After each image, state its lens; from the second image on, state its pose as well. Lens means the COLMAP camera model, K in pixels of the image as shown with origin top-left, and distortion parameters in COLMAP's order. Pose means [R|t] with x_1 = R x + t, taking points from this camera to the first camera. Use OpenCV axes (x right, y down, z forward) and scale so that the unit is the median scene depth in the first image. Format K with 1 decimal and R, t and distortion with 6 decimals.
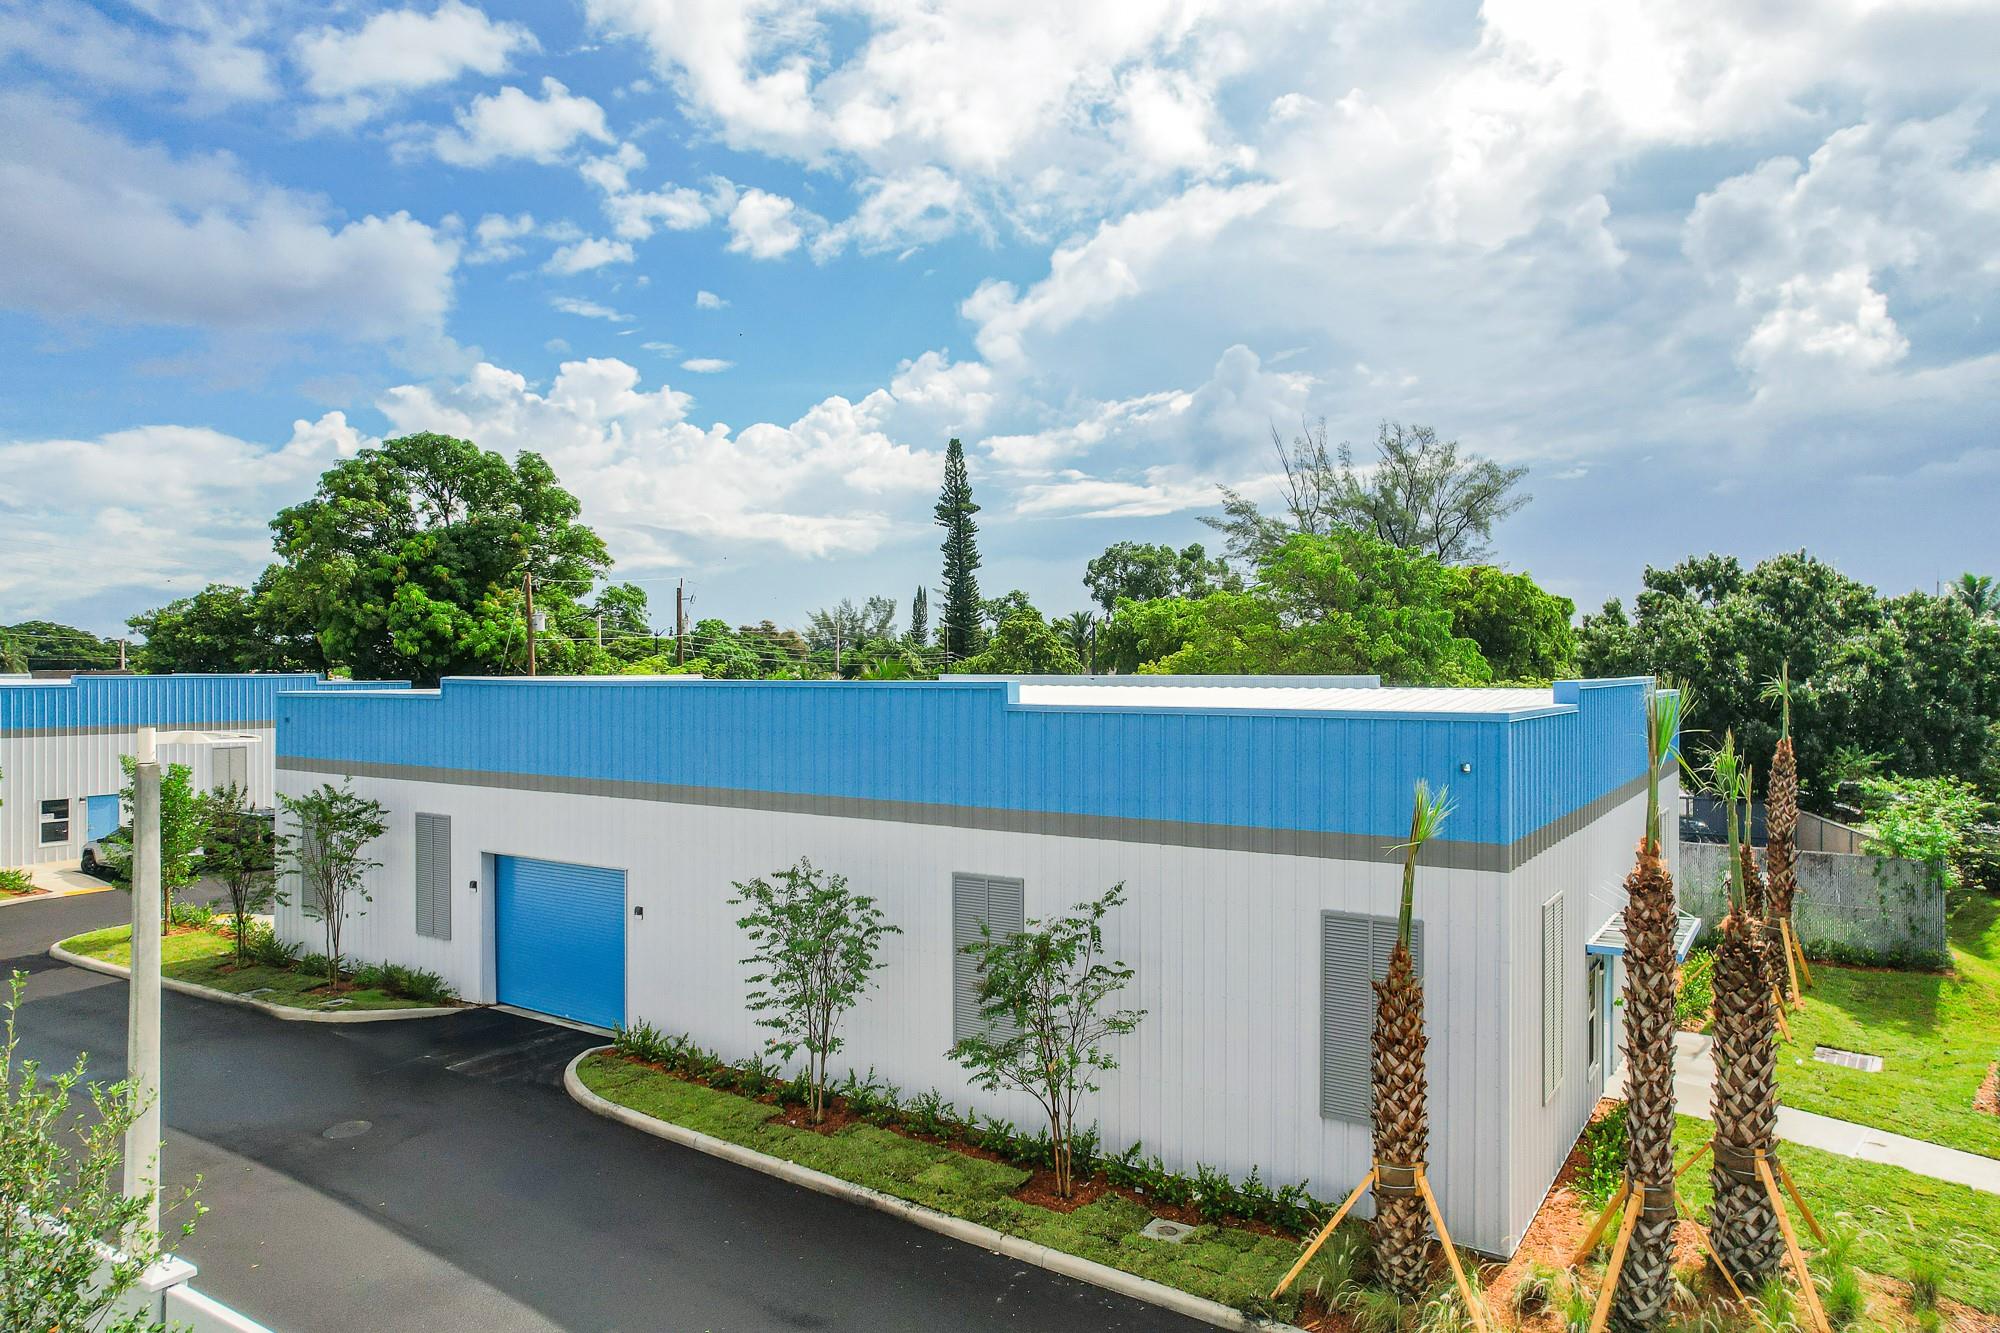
lens RADIAL K [[1285.6, 0, 970.0], [0, 1285.6, 625.8], [0, 0, 1]] dist [-0.087786, 0.081521]
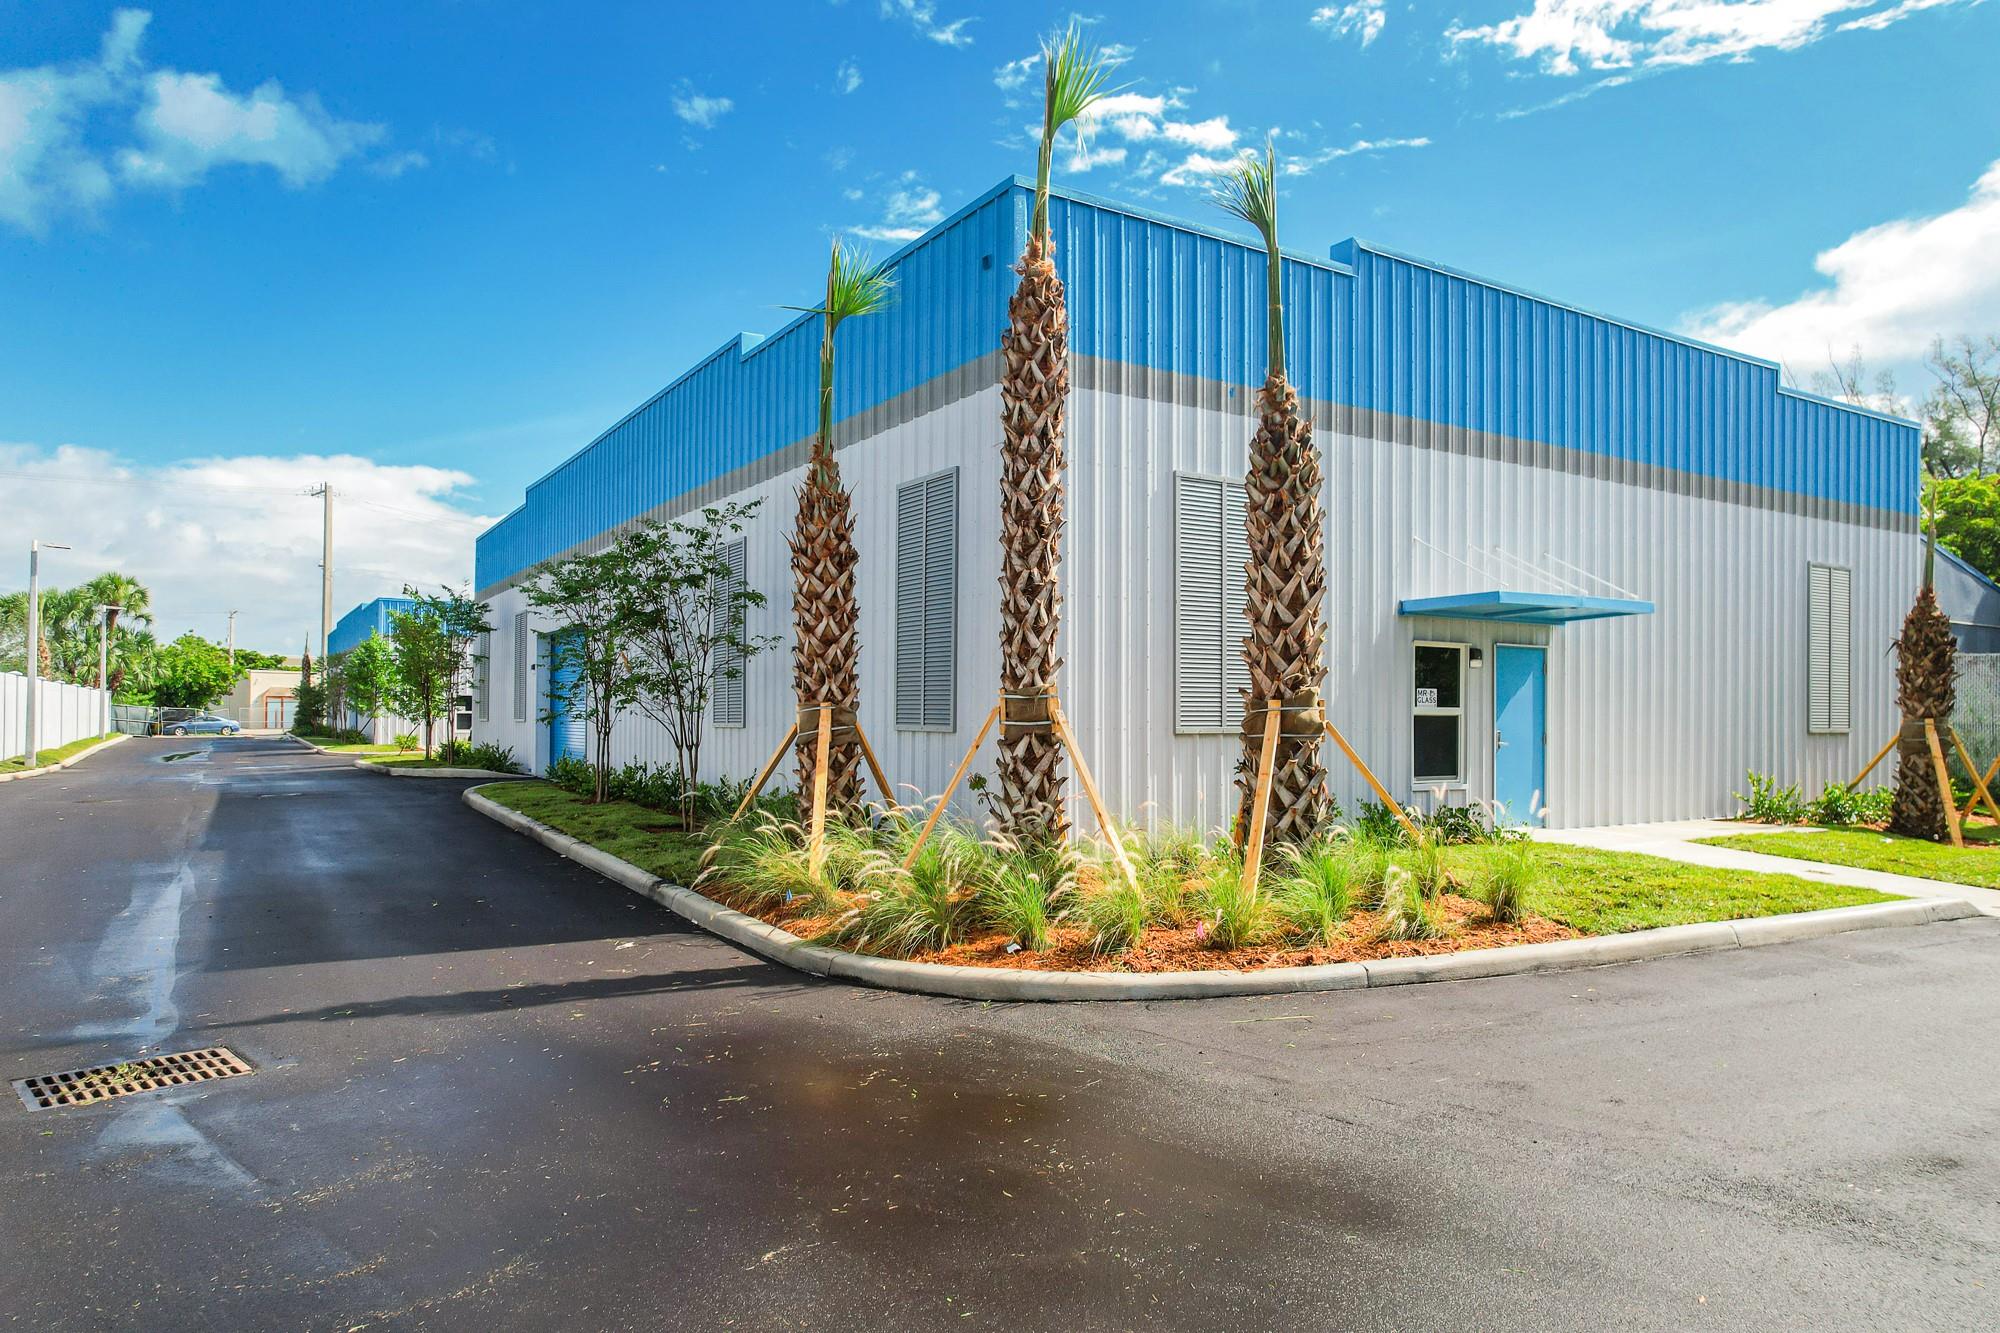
lens RADIAL K [[1266.9, 0, 986.9], [0, 1266.9, 674.4], [0, 0, 1]] dist [-0.047811, 0.069652]
pose [[0.919150, -0.003866, -0.393888, 0.757307], [0.003251, 0.999992, -0.002230, 0.402932], [0.393894, 0.000769, 0.919156, 0.287984]]
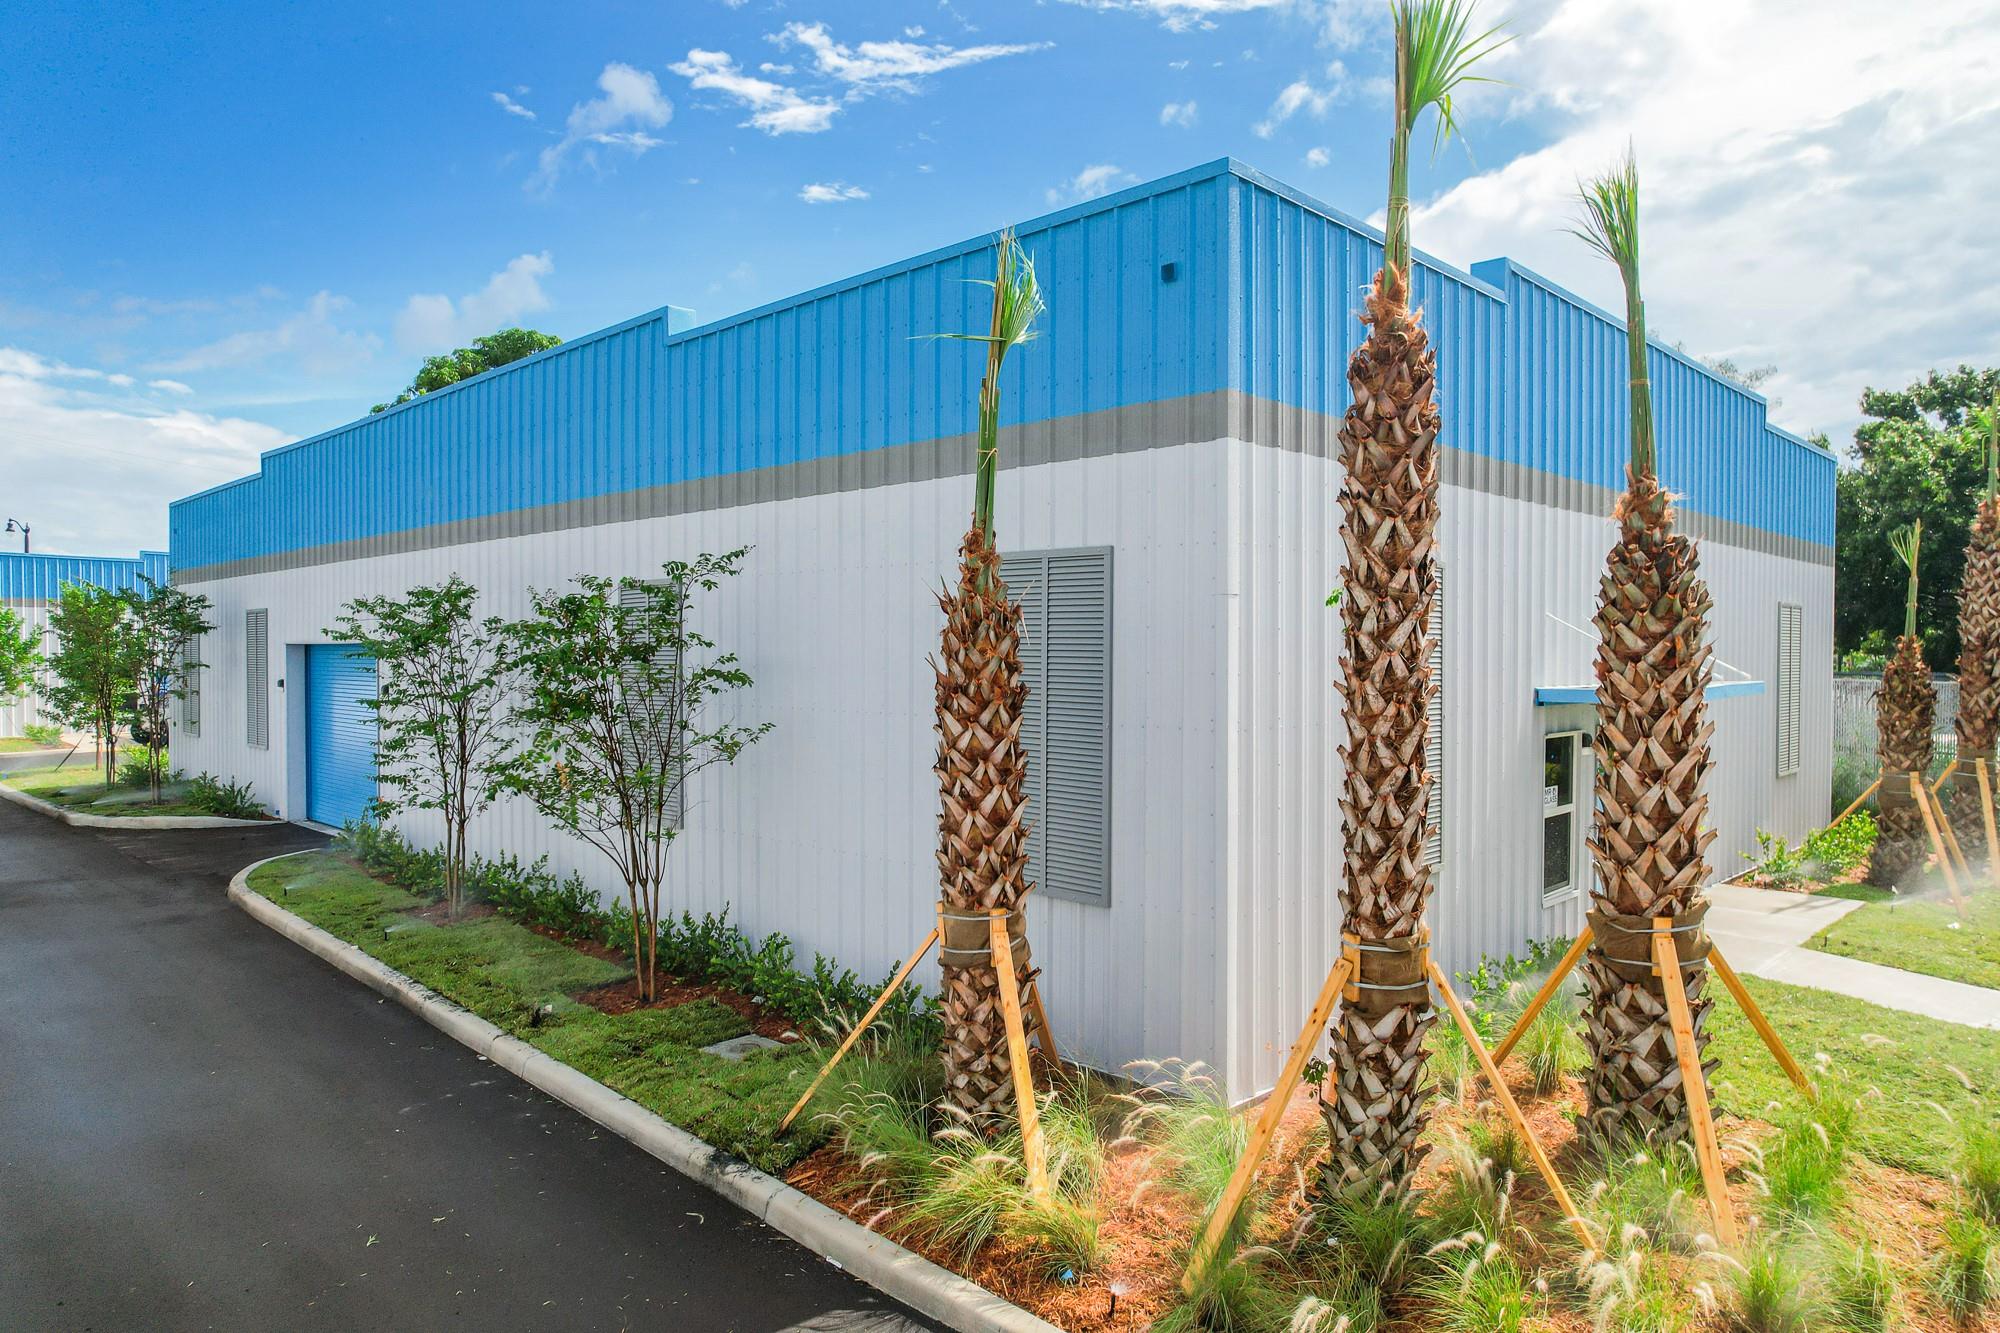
lens RADIAL K [[1283.1, 0, 996.9], [0, 1283.1, 648.2], [0, 0, 1]] dist [-0.064243, 0.080068]
pose [[0.986212, 0.004565, -0.165422, 0.440772], [0.000384, 0.999554, 0.029873, 0.287985], [0.165485, -0.029525, 0.985770, 0.434316]]
